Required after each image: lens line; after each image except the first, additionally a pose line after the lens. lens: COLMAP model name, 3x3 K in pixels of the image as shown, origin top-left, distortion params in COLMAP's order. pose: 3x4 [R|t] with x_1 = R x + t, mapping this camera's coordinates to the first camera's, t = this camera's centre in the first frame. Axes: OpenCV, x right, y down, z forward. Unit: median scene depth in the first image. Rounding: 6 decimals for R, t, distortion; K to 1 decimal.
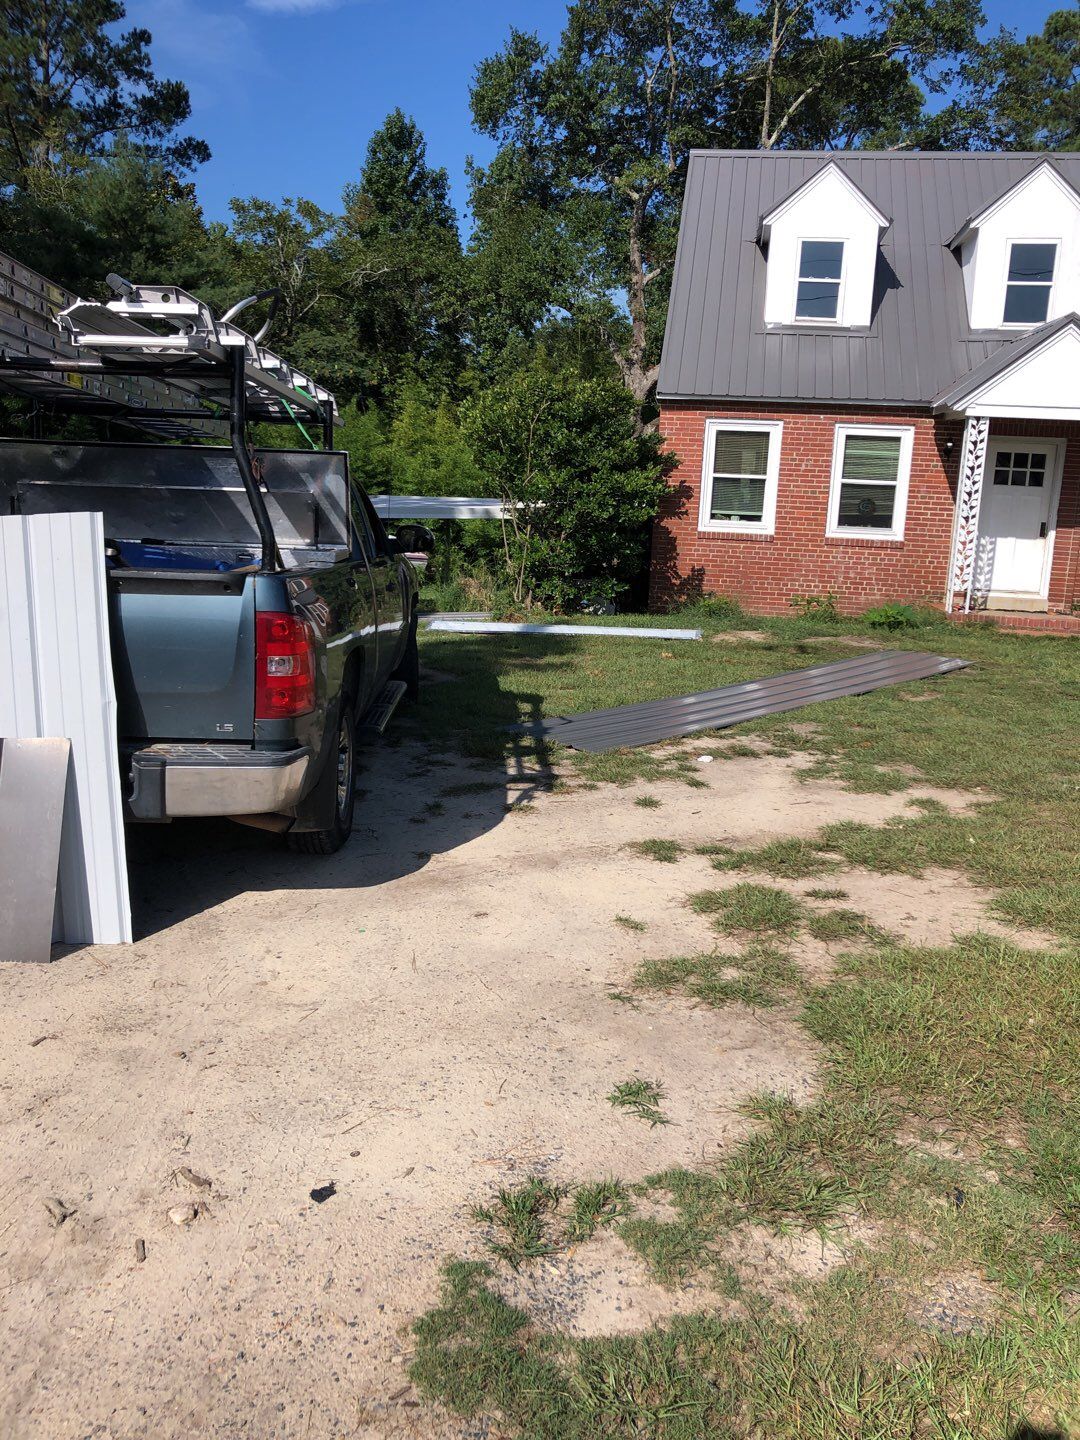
lens RADIAL K [[1200.9, 0, 525.3], [0, 1200.9, 708.4], [0, 0, 1]] dist [-0.007143, 0.000748]
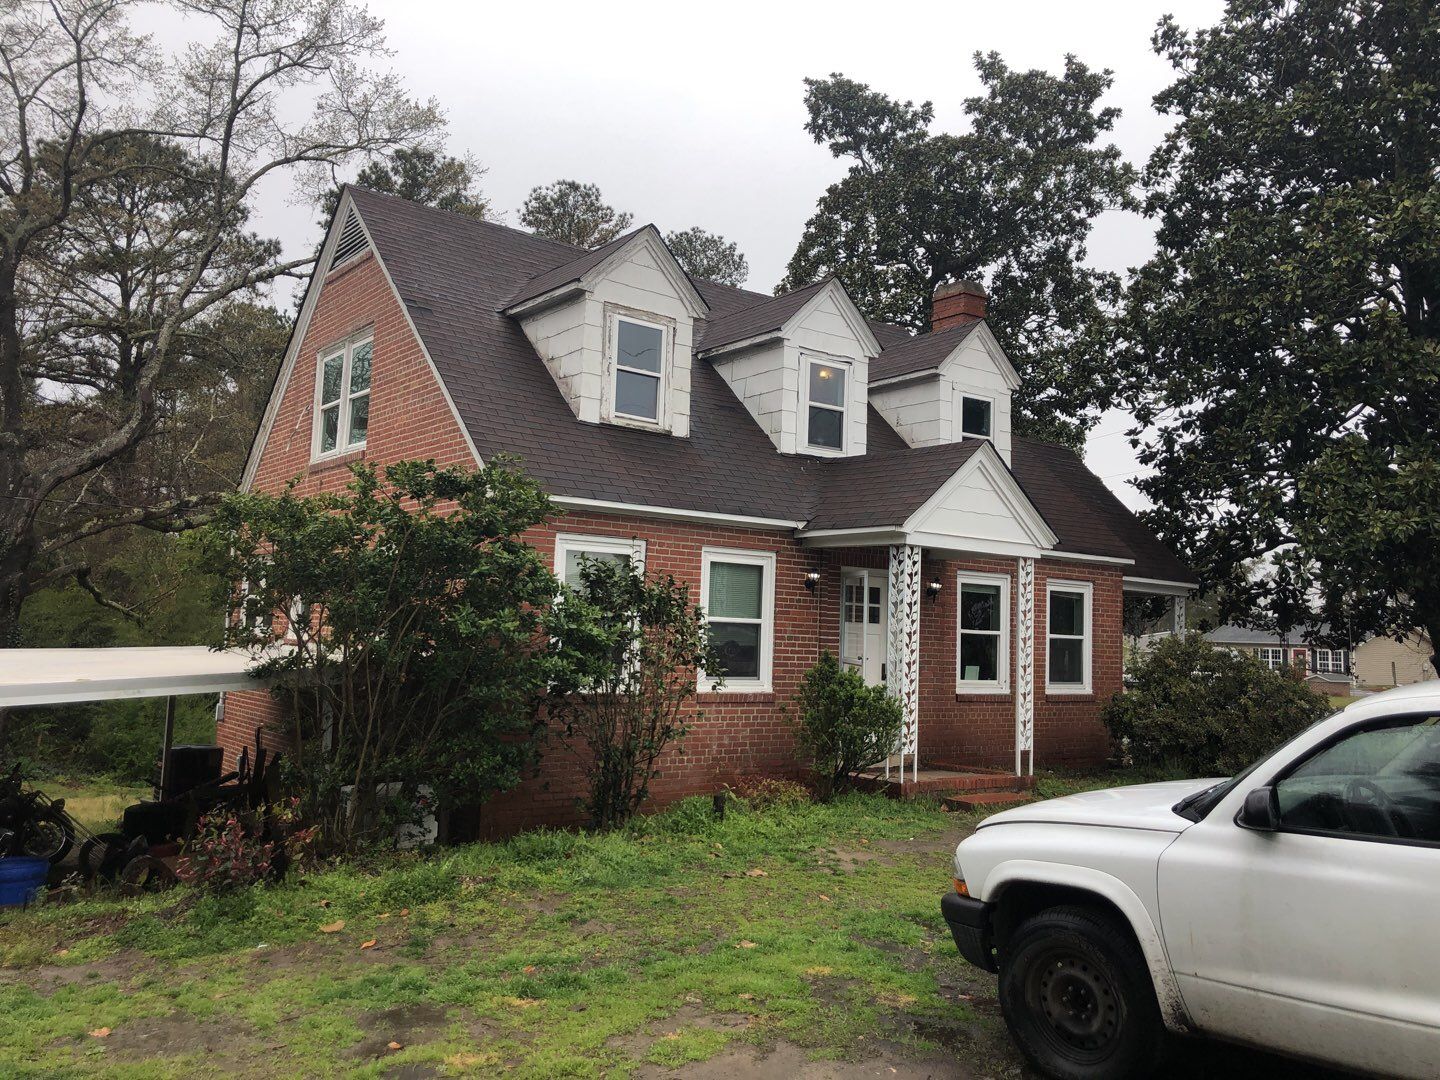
lens RADIAL K [[1194.7, 0, 713.7], [0, 1194.7, 494.4], [0, 0, 1]] dist [0.140215, -0.419275]
pose [[0.690609, 0.066568, 0.720158, -0.295925], [0.135376, 0.966257, -0.219138, -0.096509], [-0.710445, 0.248831, 0.658294, 0.463470]]
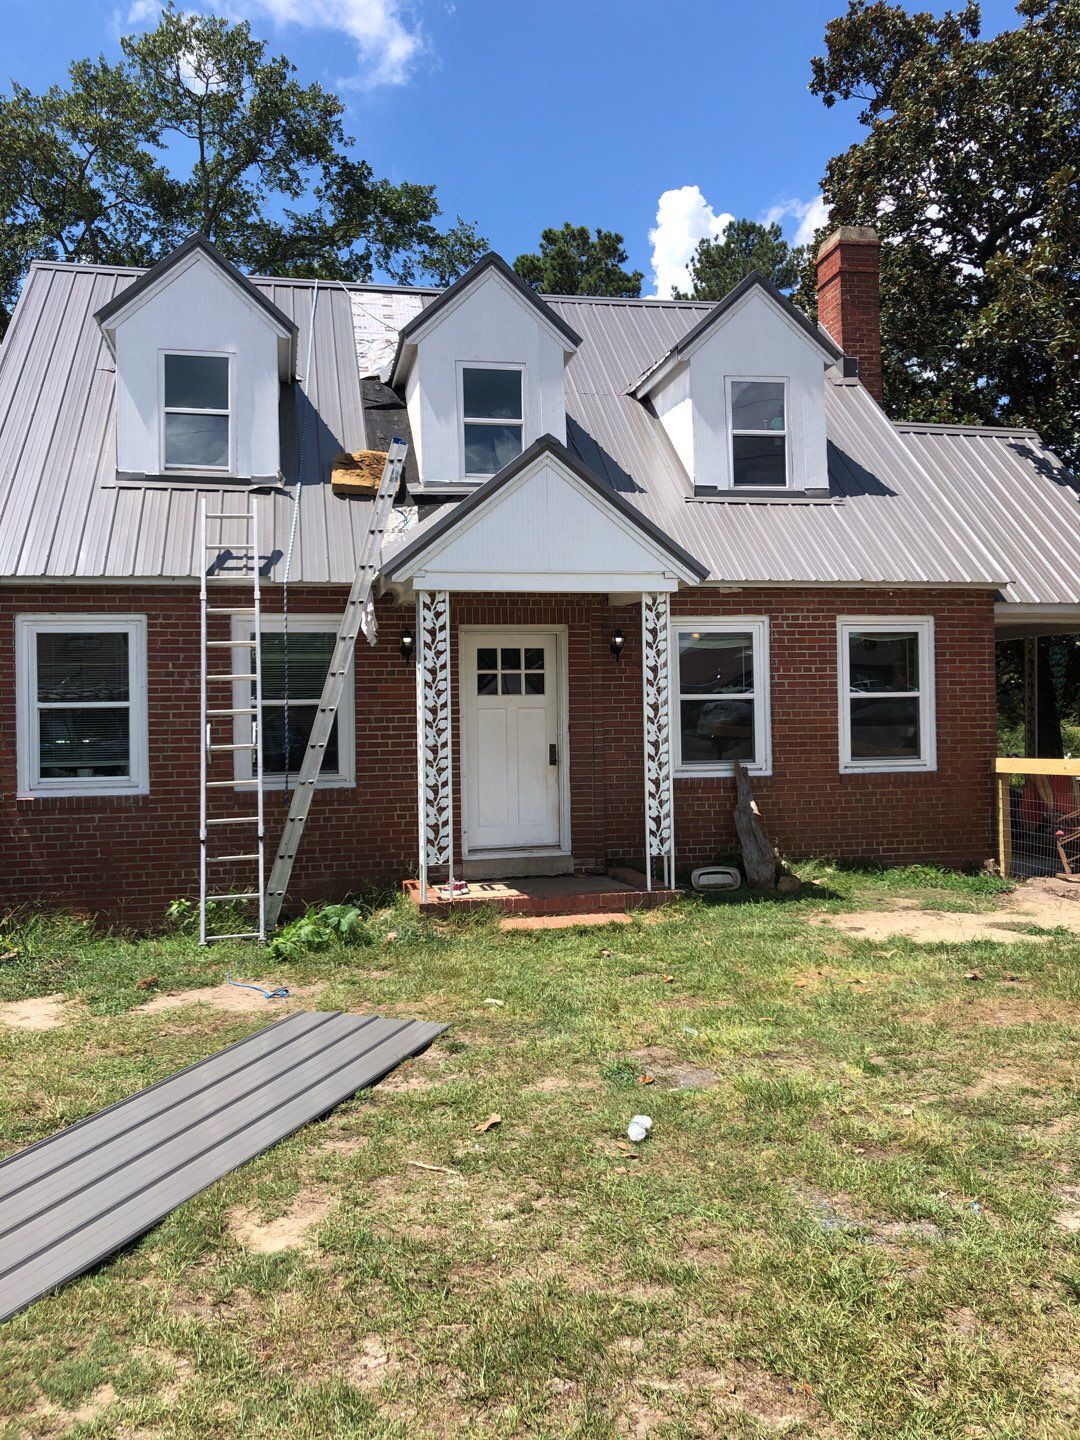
lens RADIAL K [[1198.4, 0, 552.5], [0, 1198.4, 688.1], [0, 0, 1]] dist [0.091663, -0.178903]
pose [[0.925504, -0.051320, 0.375245, 0.170491], [0.127769, 0.975002, -0.181784, -0.059893], [-0.356536, 0.216187, 0.908925, 0.356636]]
